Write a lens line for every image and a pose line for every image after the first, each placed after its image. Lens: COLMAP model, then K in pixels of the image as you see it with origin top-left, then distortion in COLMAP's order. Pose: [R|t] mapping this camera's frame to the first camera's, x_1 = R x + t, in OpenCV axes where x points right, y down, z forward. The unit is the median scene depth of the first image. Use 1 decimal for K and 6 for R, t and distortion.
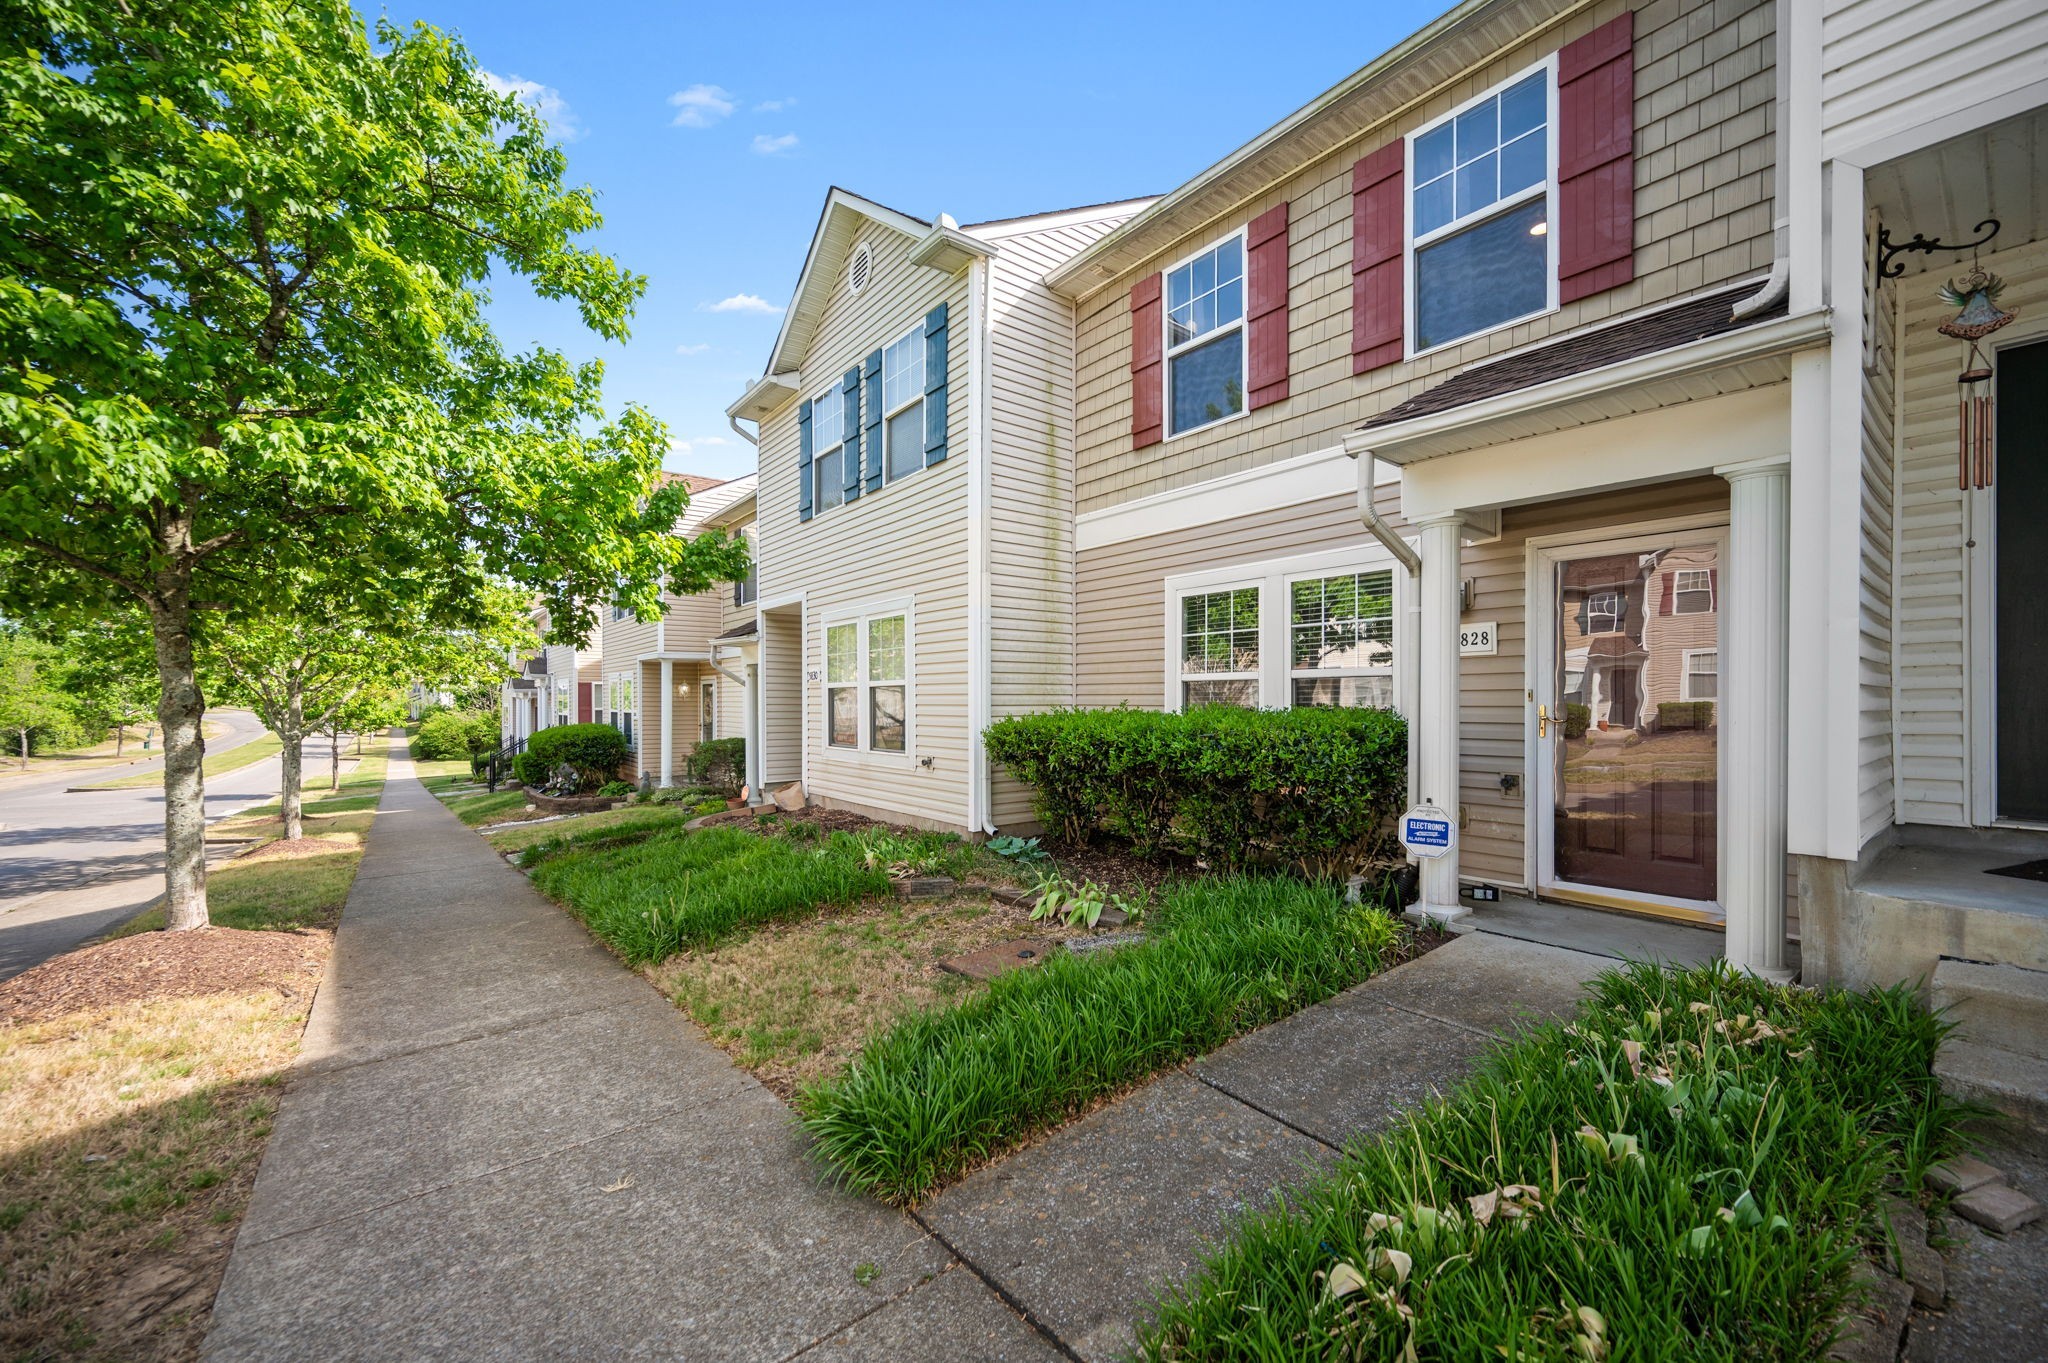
lens RADIAL K [[814.9, 0, 1019.9], [0, 814.9, 682.7], [0, 0, 1]] dist [0.000928, -0.000474]
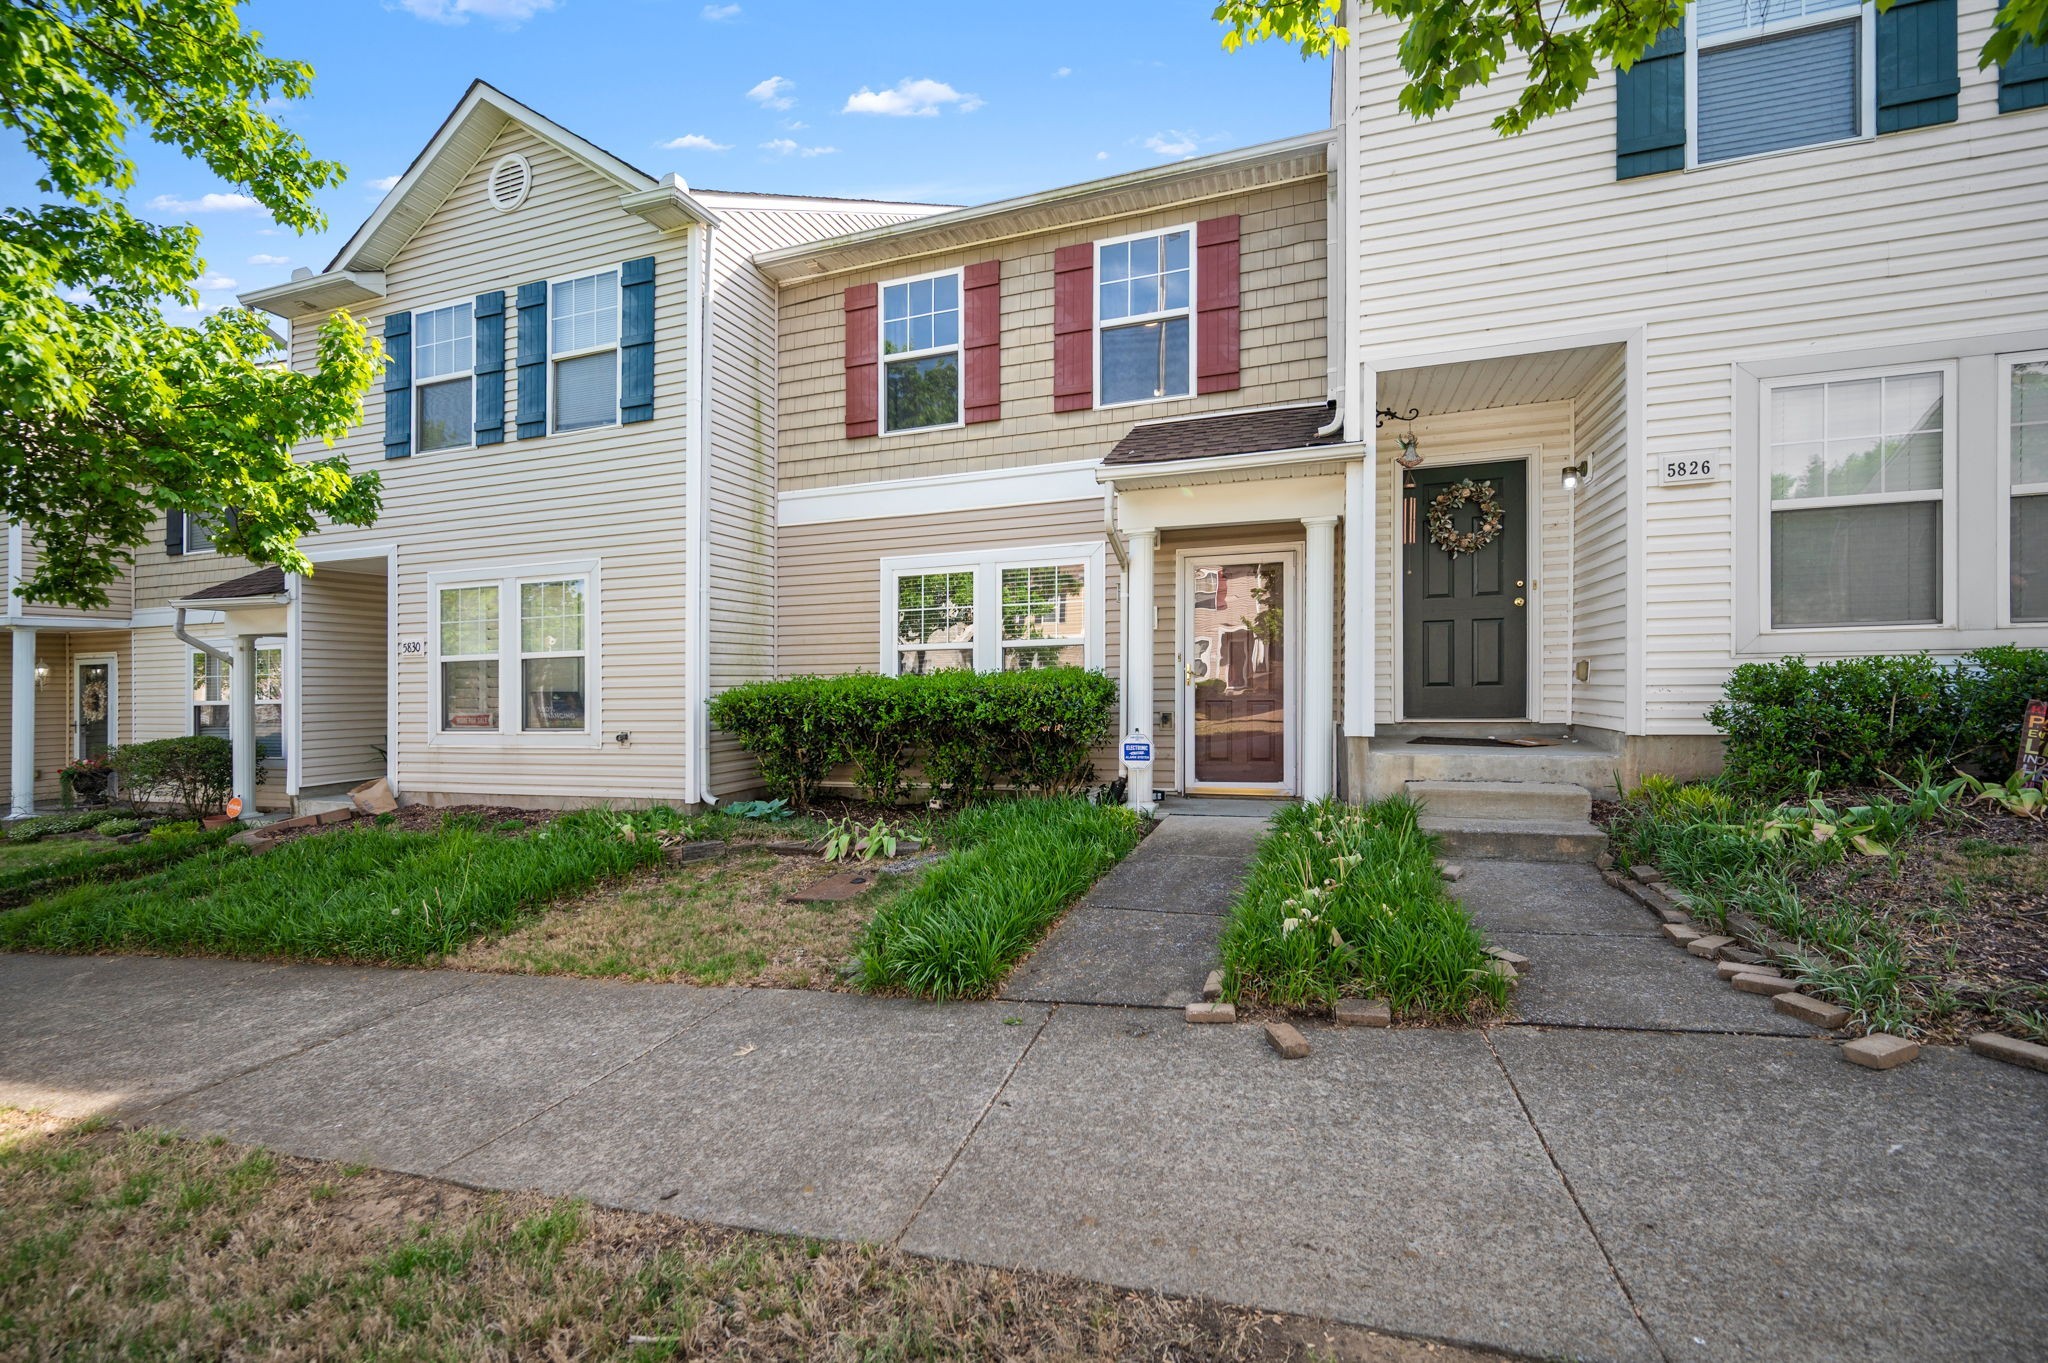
lens RADIAL K [[814.9, 0, 1059.4], [0, 814.9, 666.3], [0, 0, 1]] dist [0.000928, -0.000474]
pose [[0.843490, -0.006504, 0.537105, -0.256700], [0.005228, 0.999979, 0.003900, 0.018790], [-0.537119, -0.000482, 0.843506, -0.086211]]
